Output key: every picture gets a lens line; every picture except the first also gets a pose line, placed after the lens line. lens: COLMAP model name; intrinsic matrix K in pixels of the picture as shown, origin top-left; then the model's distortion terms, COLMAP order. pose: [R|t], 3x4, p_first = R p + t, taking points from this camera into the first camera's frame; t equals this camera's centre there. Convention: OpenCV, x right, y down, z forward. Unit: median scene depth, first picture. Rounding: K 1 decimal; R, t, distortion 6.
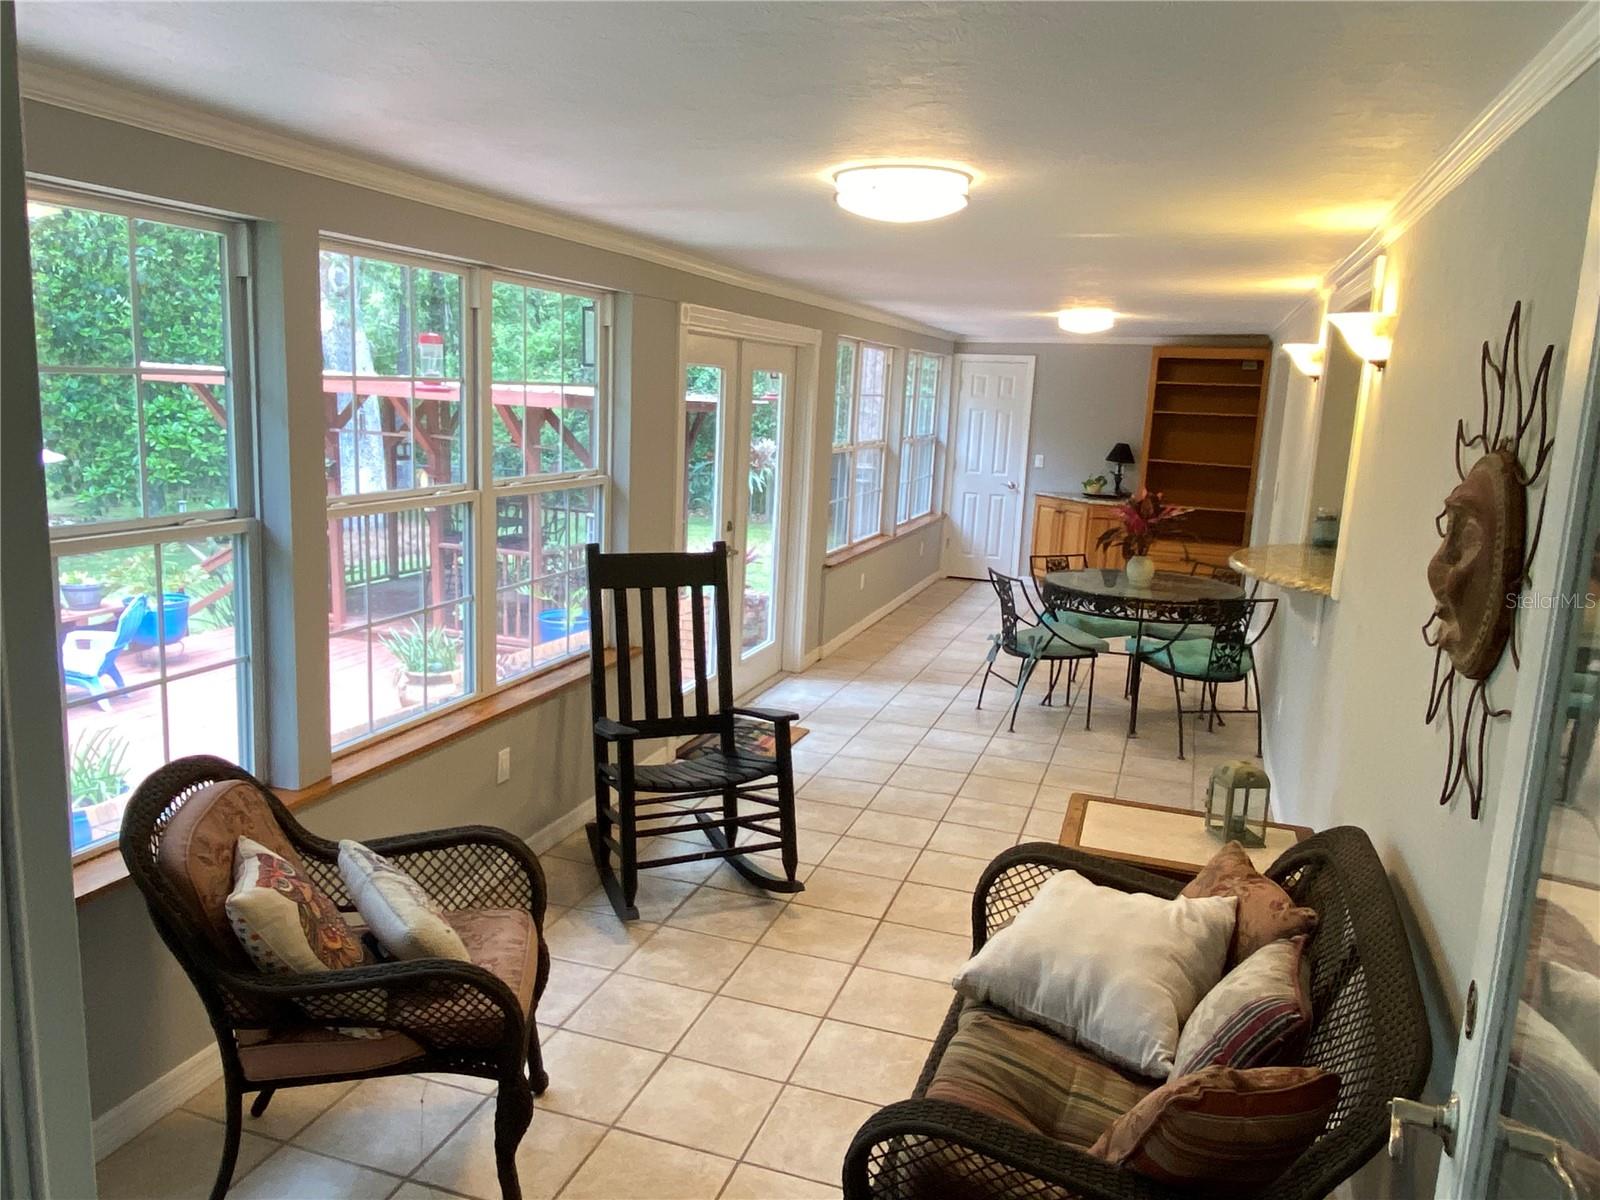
lens RADIAL K [[1132.4, 0, 785.2], [0, 1132.4, 598.6], [0, 0, 1]] dist [0.002855, 0.001805]
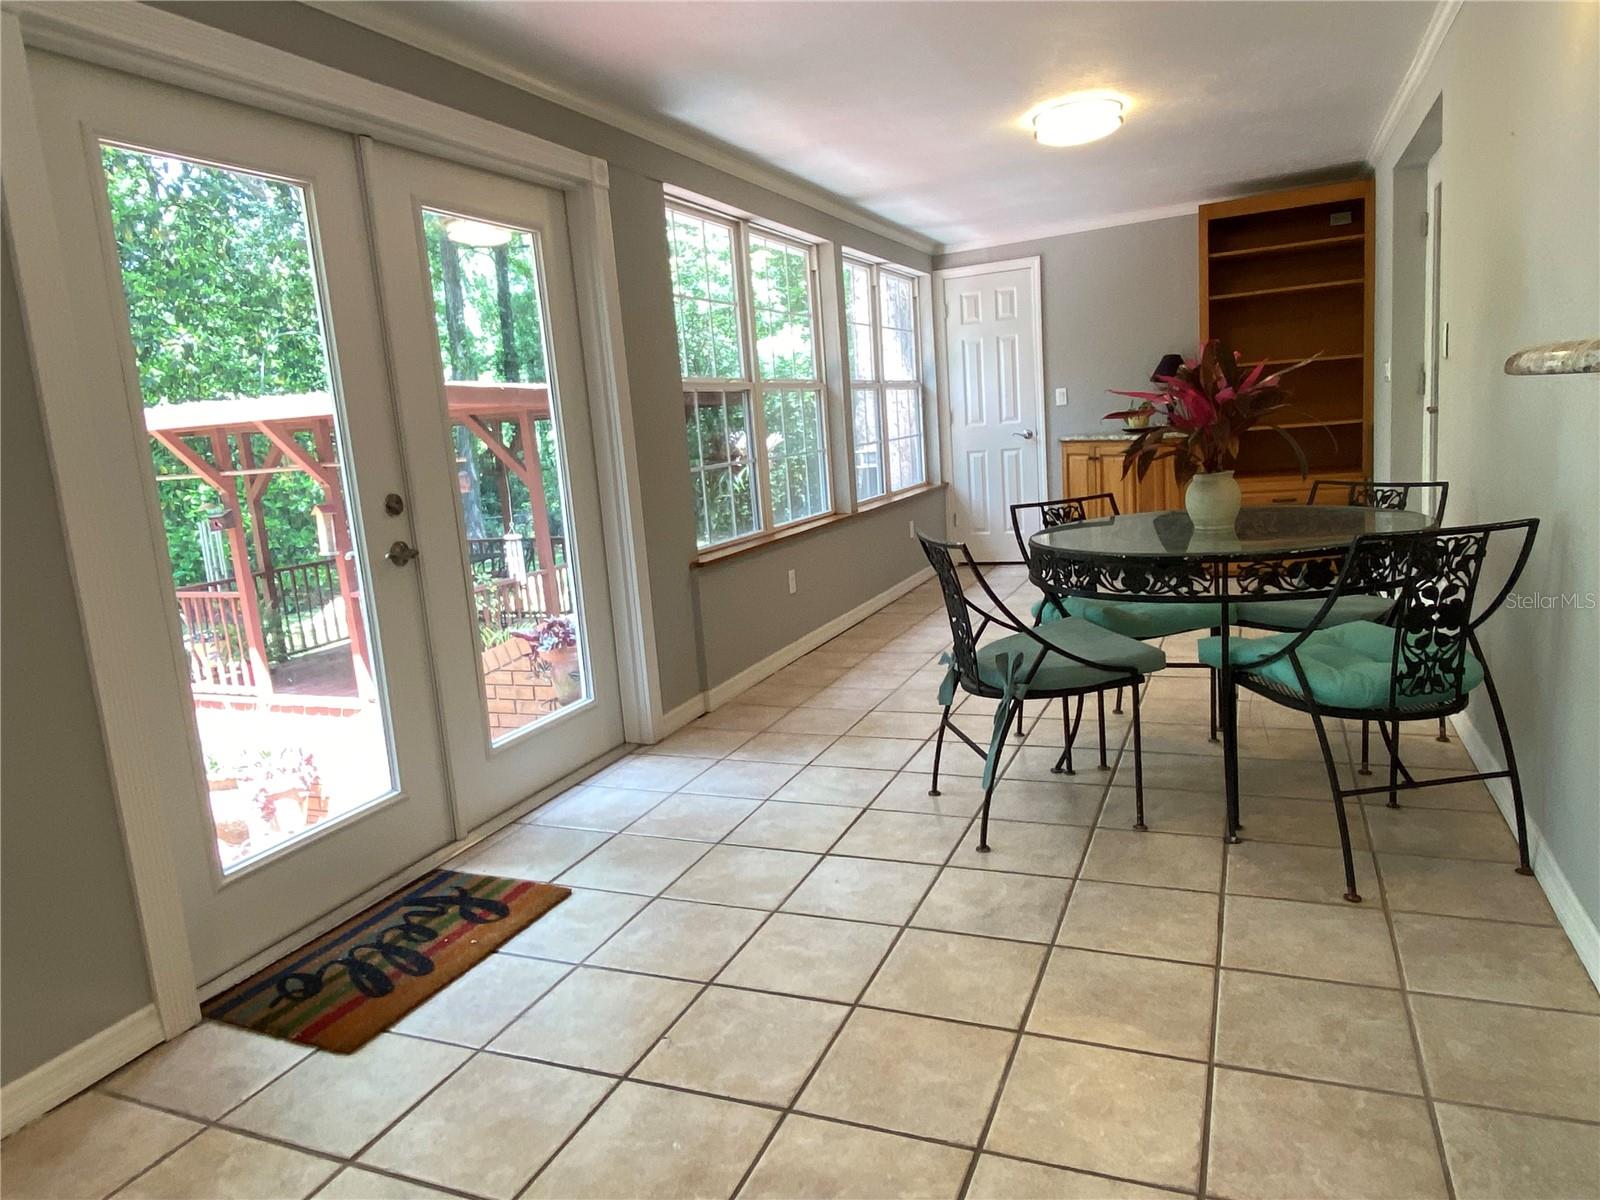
lens RADIAL K [[1037.1, 0, 814.7], [0, 1037.1, 599.1], [0, 0, 1]] dist [0.017482, -0.004101]
pose [[0.991973, -0.106843, -0.067629, 0.163351], [0.106184, 0.994258, -0.013280, 0.006009], [0.068660, 0.005992, 0.997622, 0.523397]]
